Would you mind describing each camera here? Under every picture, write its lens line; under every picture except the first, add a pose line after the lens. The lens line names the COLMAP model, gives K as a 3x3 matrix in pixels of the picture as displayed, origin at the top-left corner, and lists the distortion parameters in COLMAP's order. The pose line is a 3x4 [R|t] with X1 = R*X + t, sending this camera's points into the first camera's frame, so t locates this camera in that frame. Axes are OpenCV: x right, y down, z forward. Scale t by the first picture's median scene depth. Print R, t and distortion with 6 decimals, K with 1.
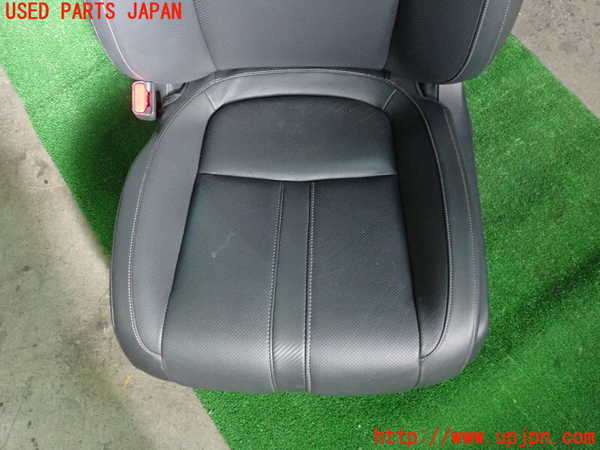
lens RADIAL K [[537.4, 0, 294.9], [0, 537.4, 222.3], [0, 0, 1]] dist [-0.036977, -0.016944]
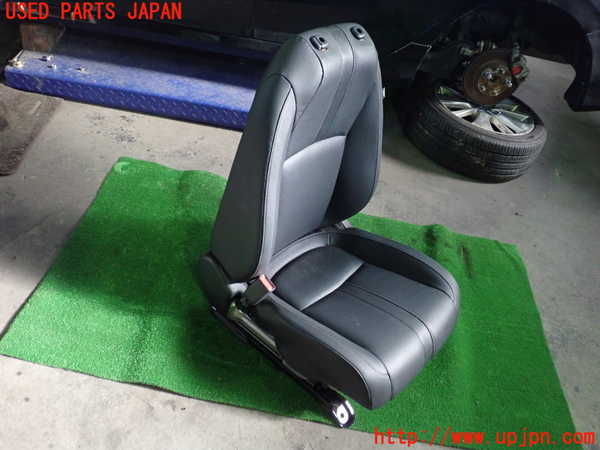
lens RADIAL K [[537.4, 0, 294.9], [0, 537.4, 222.3], [0, 0, 1]] dist [-0.036977, -0.016944]
pose [[0.621225, -0.368951, 0.691343, -1.078150], [0.641648, 0.745944, -0.178480, -0.009716], [-0.449853, 0.554475, 0.700136, -0.286786]]
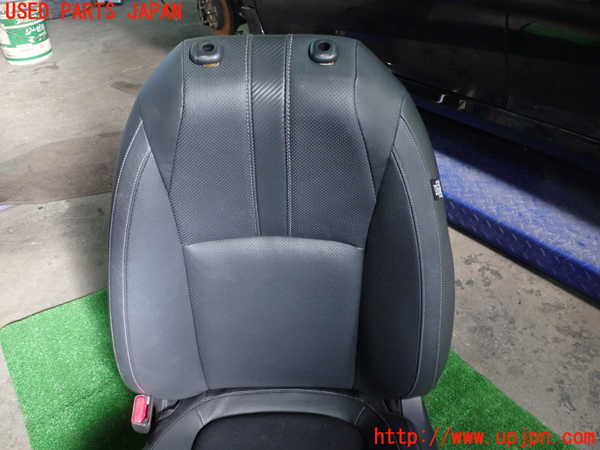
lens RADIAL K [[537.4, 0, 294.9], [0, 537.4, 222.3], [0, 0, 1]] dist [-0.036977, -0.016944]
pose [[0.999684, 0.009869, 0.023118, 0.008960], [0.005437, 0.813034, -0.582191, 0.085109], [-0.024542, 0.582133, 0.812723, -0.132194]]
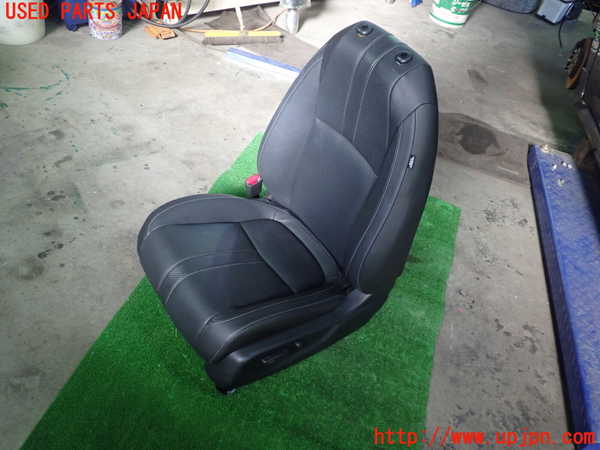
lens RADIAL K [[537.4, 0, 294.9], [0, 537.4, 222.3], [0, 0, 1]] dist [-0.036977, -0.016944]
pose [[0.572629, 0.658670, -0.488109, 0.770420], [-0.819031, 0.485651, -0.305501, 0.293245], [0.035826, 0.574715, 0.817569, -0.515340]]
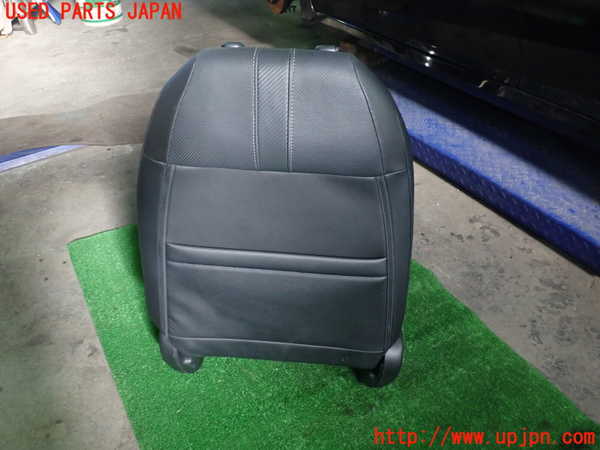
lens RADIAL K [[537.4, 0, 294.9], [0, 537.4, 222.3], [0, 0, 1]] dist [-0.036977, -0.016944]
pose [[0.994195, 0.091369, -0.056821, 0.070511], [-0.107562, 0.830787, -0.546098, 0.317388], [-0.002690, 0.549040, 0.835792, -0.293626]]
